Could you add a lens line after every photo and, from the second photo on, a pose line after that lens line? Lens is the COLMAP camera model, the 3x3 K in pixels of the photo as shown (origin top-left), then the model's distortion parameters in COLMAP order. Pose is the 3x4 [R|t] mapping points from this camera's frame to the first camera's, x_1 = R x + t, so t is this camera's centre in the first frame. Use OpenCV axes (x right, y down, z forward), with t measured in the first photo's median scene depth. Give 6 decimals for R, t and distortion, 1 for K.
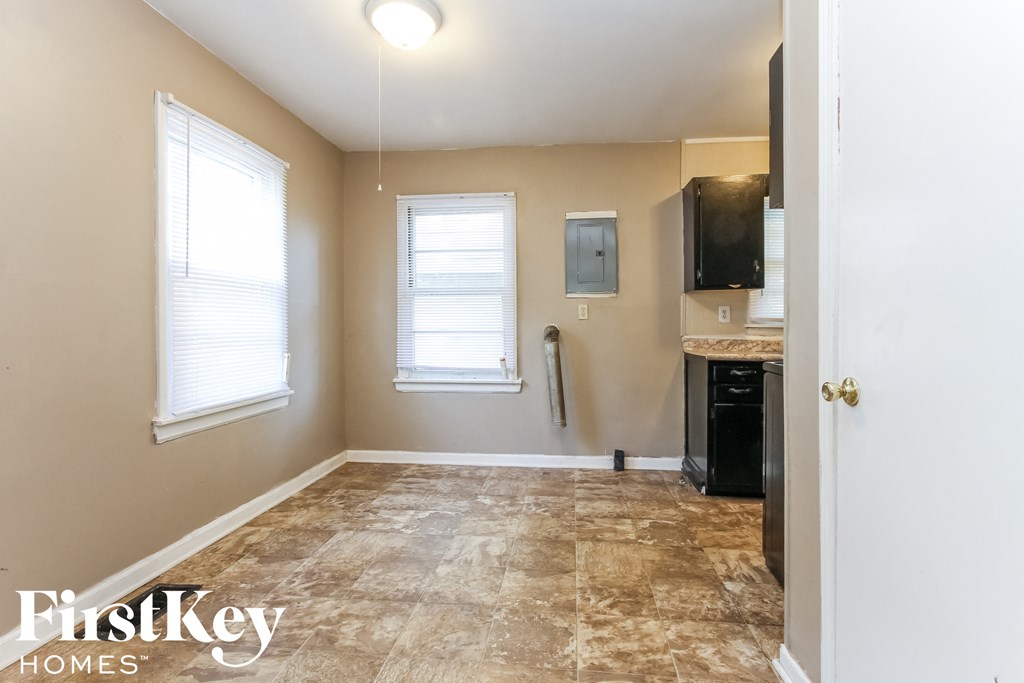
lens RADIAL K [[480.0, 0, 532.0], [0, 480.0, 324.2], [0, 0, 1]] dist [0.003956, 0.001206]
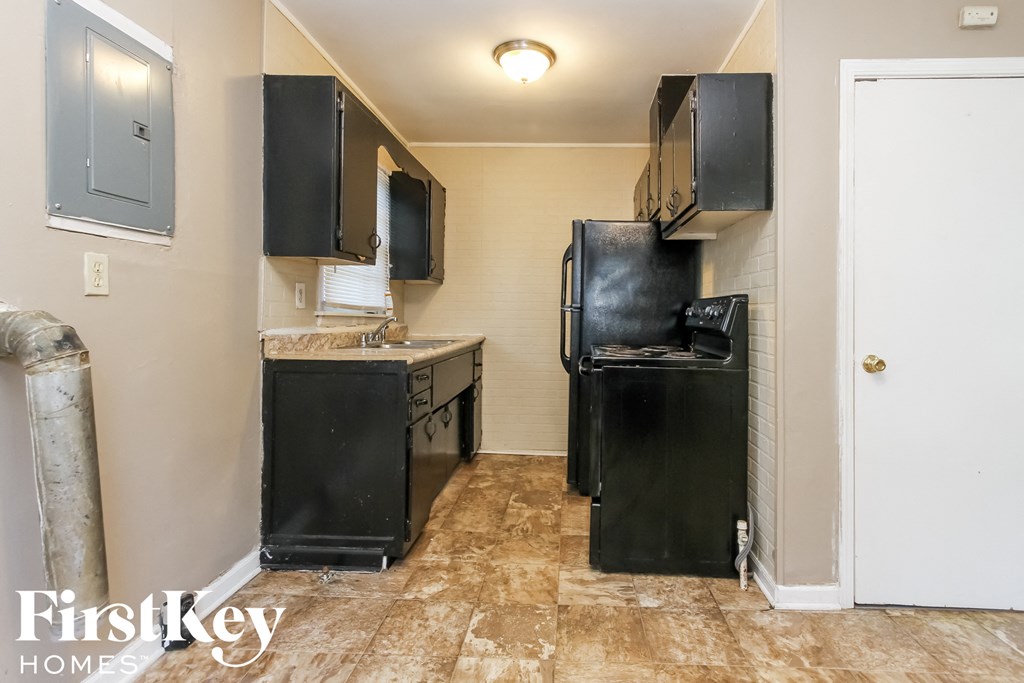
lens RADIAL K [[505.3, 0, 540.6], [0, 505.3, 311.4], [0, 0, 1]] dist [0.002078, 0.000639]
pose [[-0.055481, 0.002940, 0.998455, -0.432760], [-0.014014, 0.999895, -0.003723, -0.001157], [-0.998361, -0.014199, -0.055434, 1.028591]]
